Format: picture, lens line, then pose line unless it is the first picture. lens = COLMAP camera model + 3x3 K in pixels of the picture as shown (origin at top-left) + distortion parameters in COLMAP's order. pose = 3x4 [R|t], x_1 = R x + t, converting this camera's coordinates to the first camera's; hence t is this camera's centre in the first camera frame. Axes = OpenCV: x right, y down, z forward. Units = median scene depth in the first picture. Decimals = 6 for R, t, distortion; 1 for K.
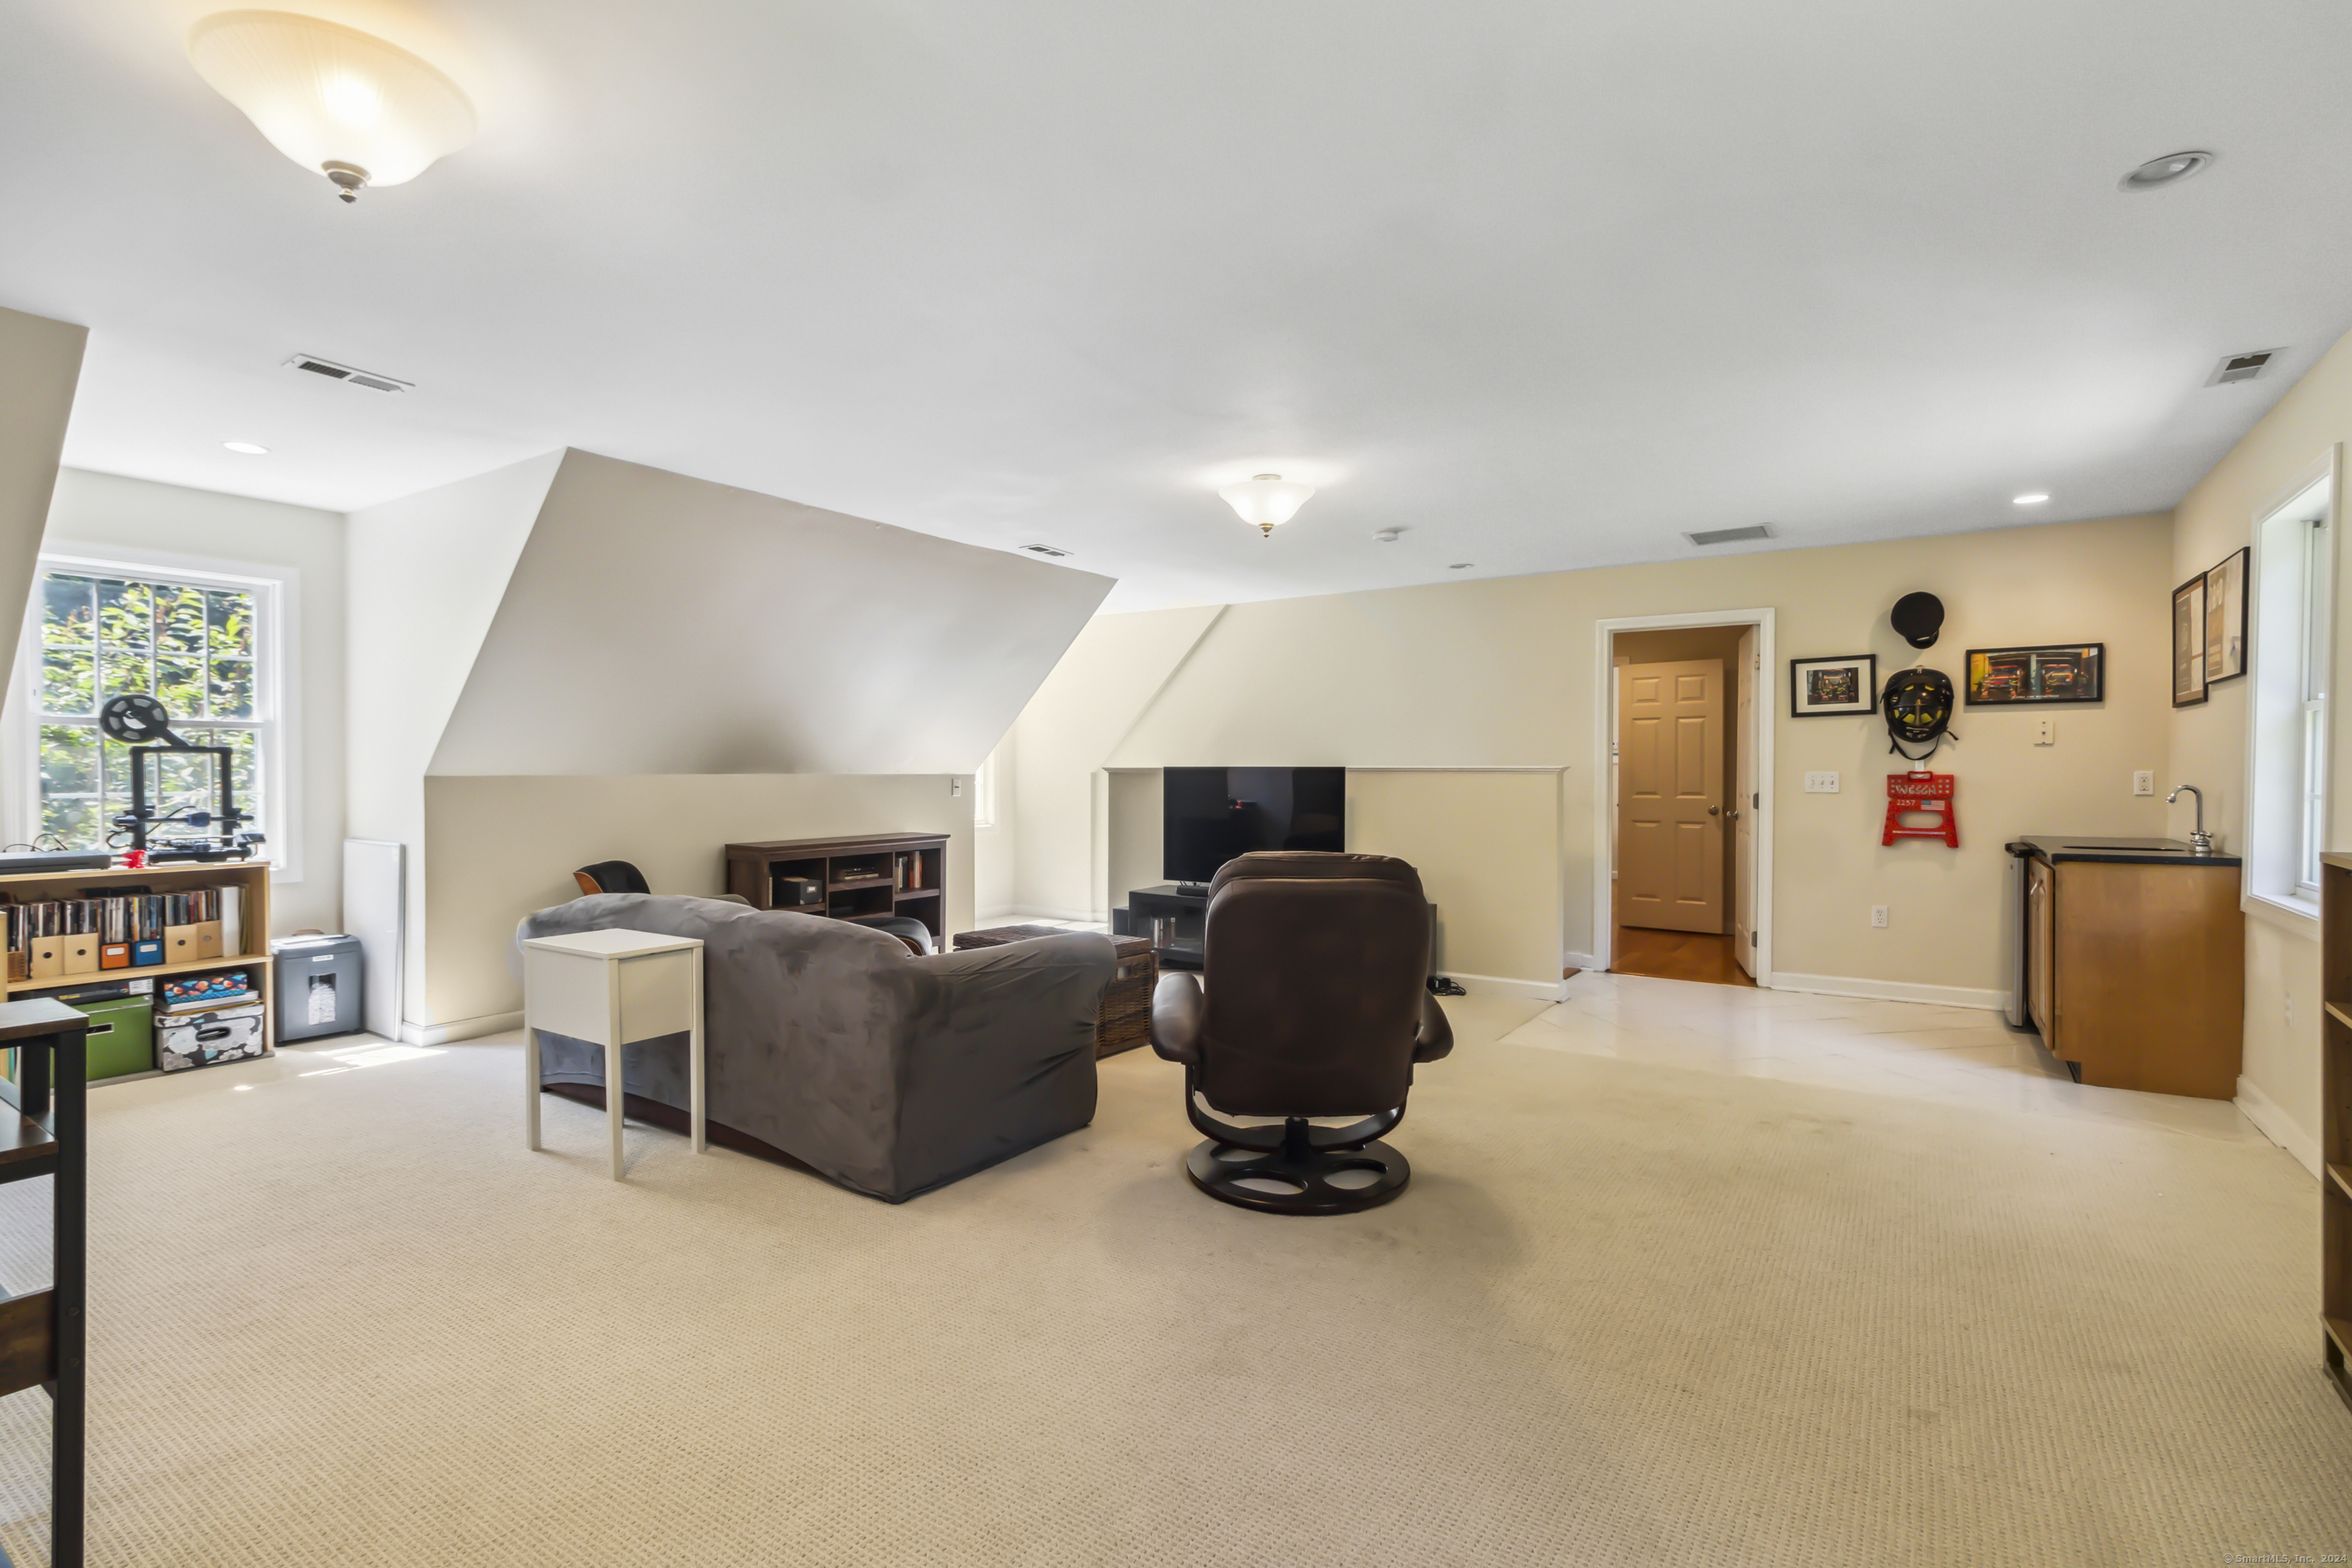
lens RADIAL K [[1093.4, 0, 1155.6], [0, 1093.4, 778.6], [0, 0, 1]] dist [0.006921, -0.000294]
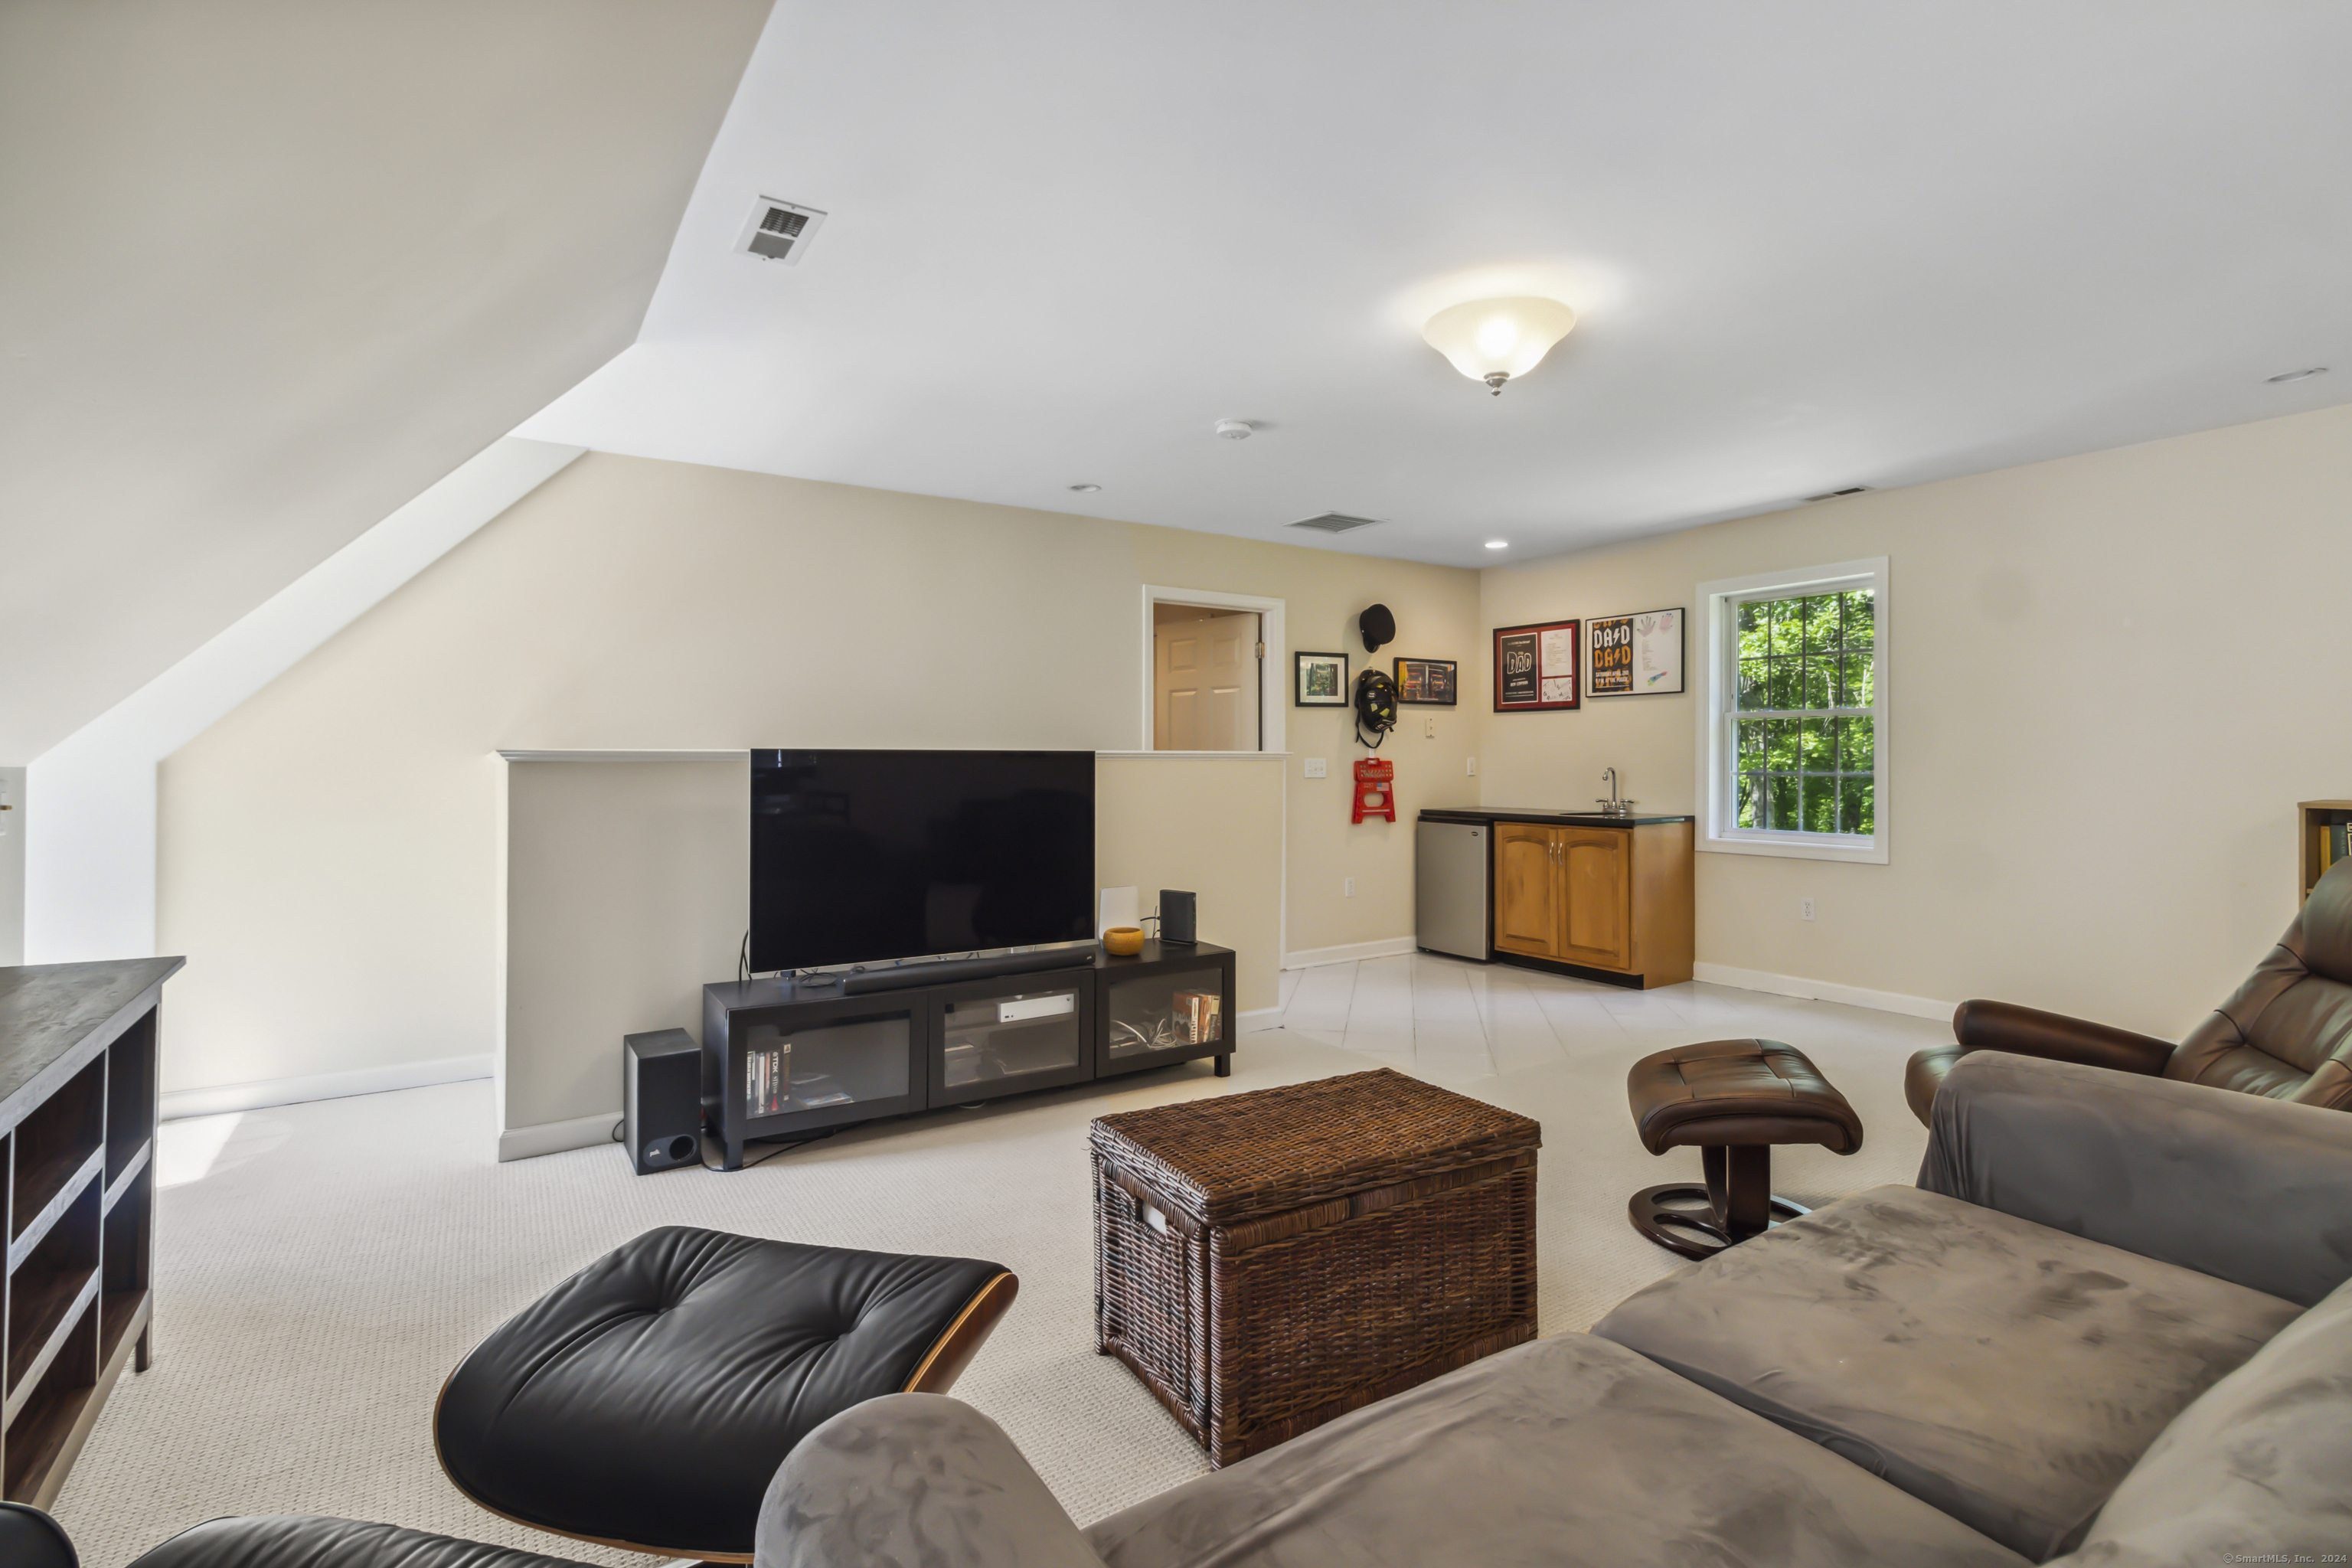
lens RADIAL K [[1093.4, 0, 1164.3], [0, 1093.4, 771.3], [0, 0, 1]] dist [0.006921, -0.000294]
pose [[0.399937, -0.010260, 0.916485, -0.453763], [0.009021, 0.999933, 0.007258, -0.002821], [-0.916498, 0.005365, 0.400002, 0.735584]]
